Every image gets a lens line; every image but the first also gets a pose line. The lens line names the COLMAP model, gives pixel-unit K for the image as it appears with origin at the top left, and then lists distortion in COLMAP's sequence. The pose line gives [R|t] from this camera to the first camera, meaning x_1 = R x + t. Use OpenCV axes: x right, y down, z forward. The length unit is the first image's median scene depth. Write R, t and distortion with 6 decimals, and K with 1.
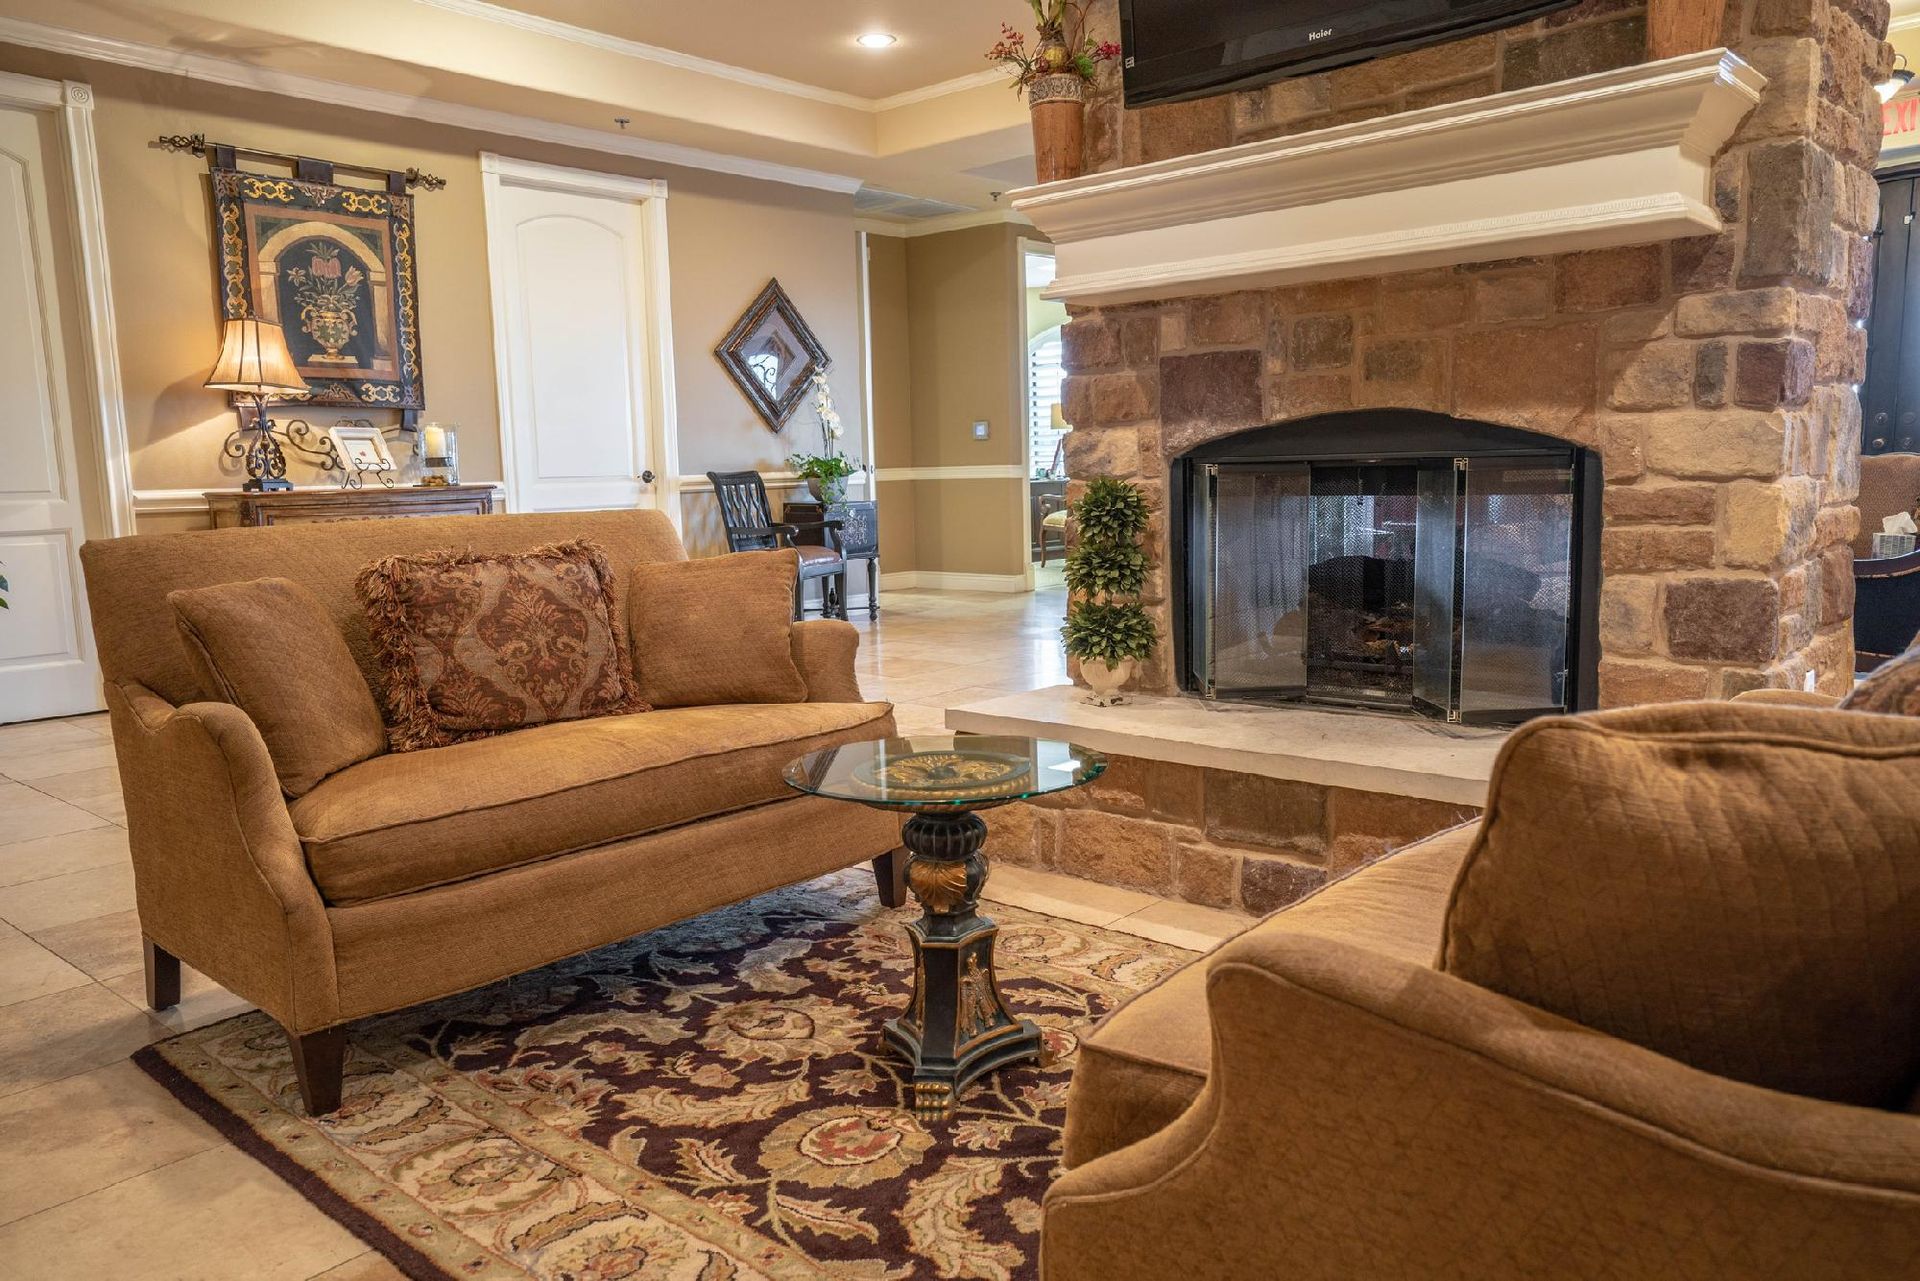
lens RADIAL K [[1403.4, 0, 938.9], [0, 1403.4, 638.9], [0, 0, 1]] dist [0.021052, 0.020127]
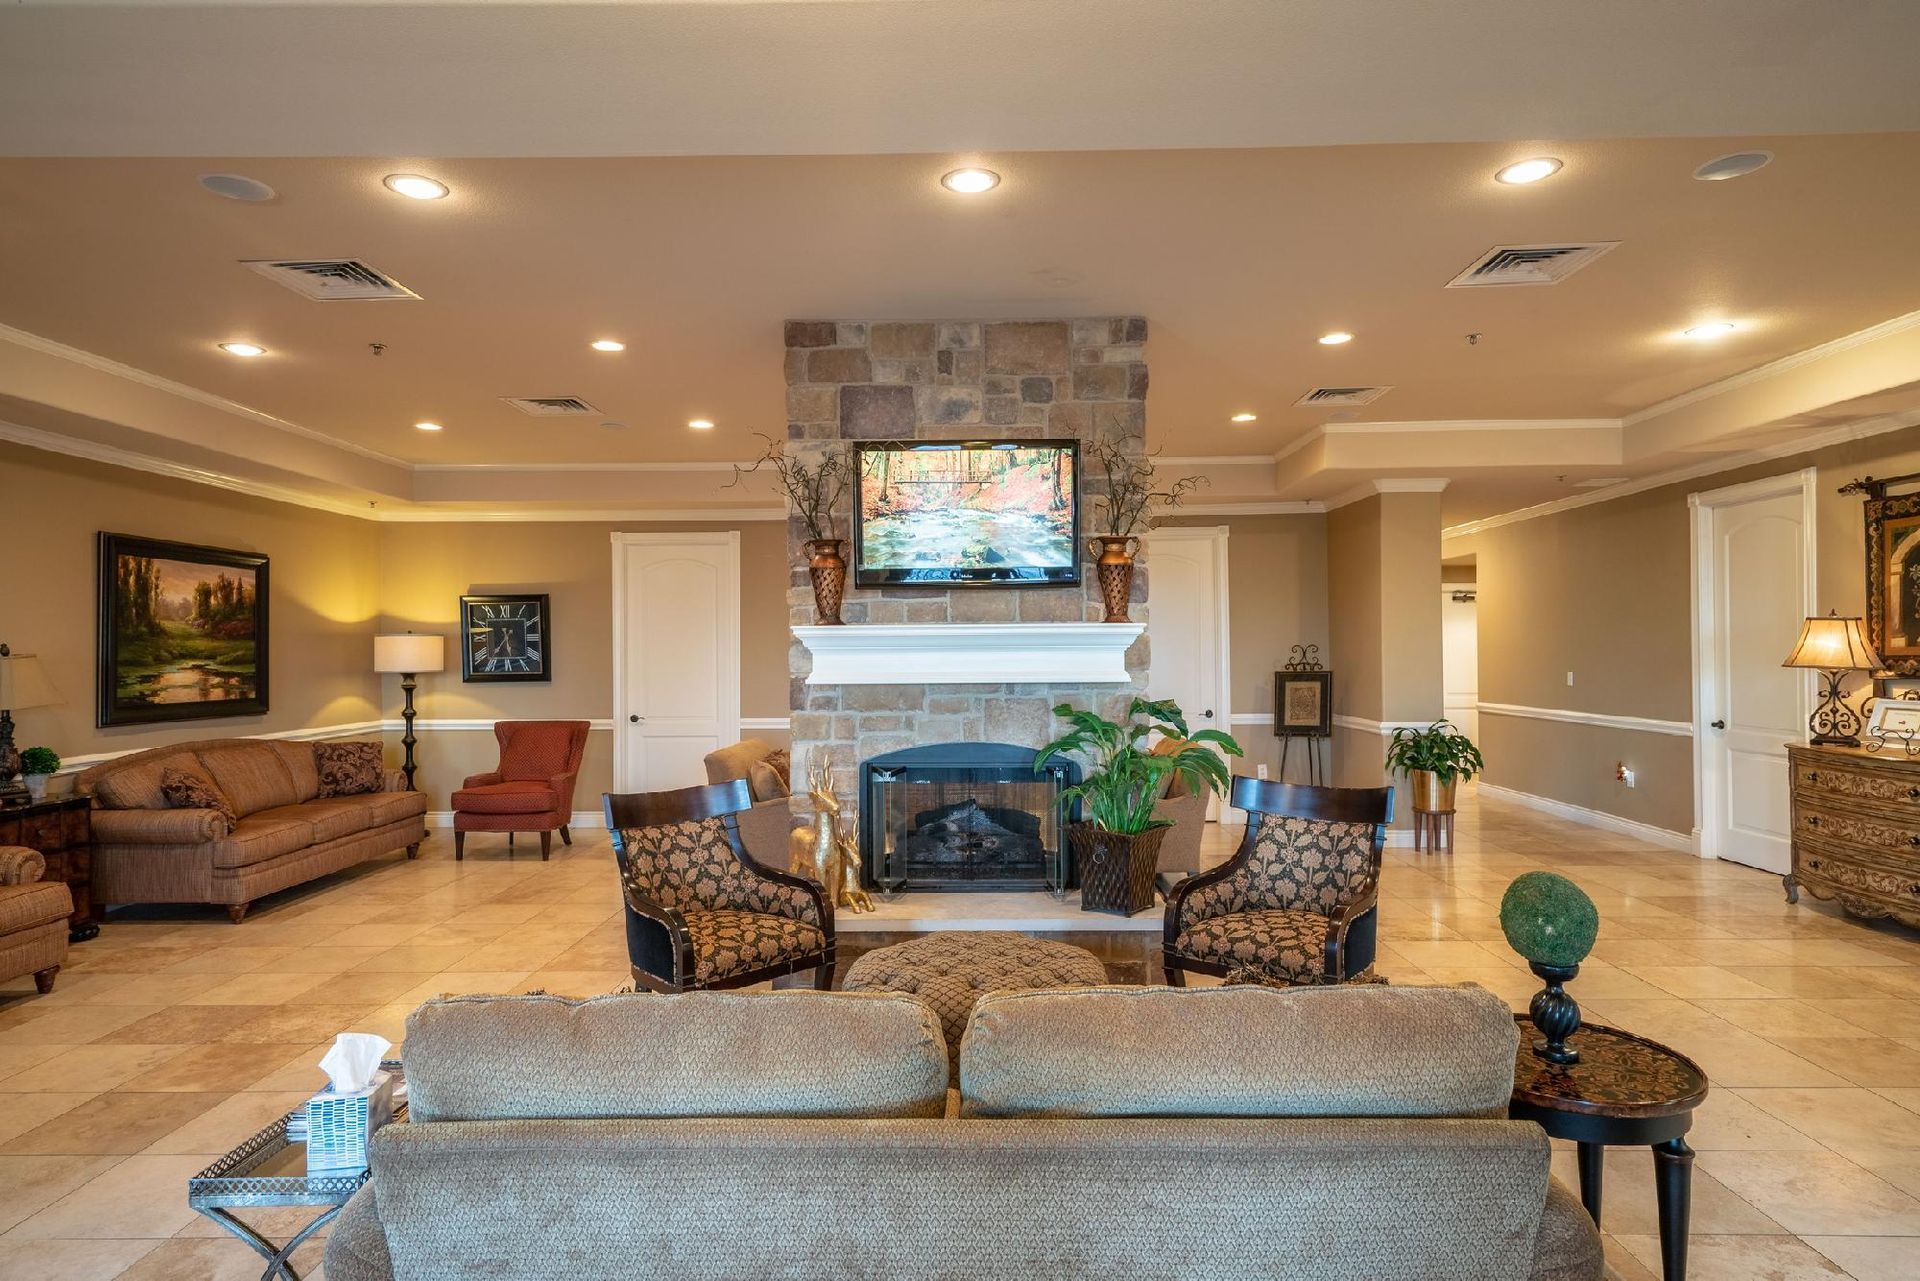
lens RADIAL K [[1076.3, 0, 953.9], [0, 1076.3, 645.1], [0, 0, 1]] dist [0.012524, -0.002728]
pose [[-0.748623, 0.027850, -0.662411, 1.618941], [-0.055569, 0.992966, 0.104549, -0.526128], [0.660664, 0.115077, -0.741809, 2.457611]]
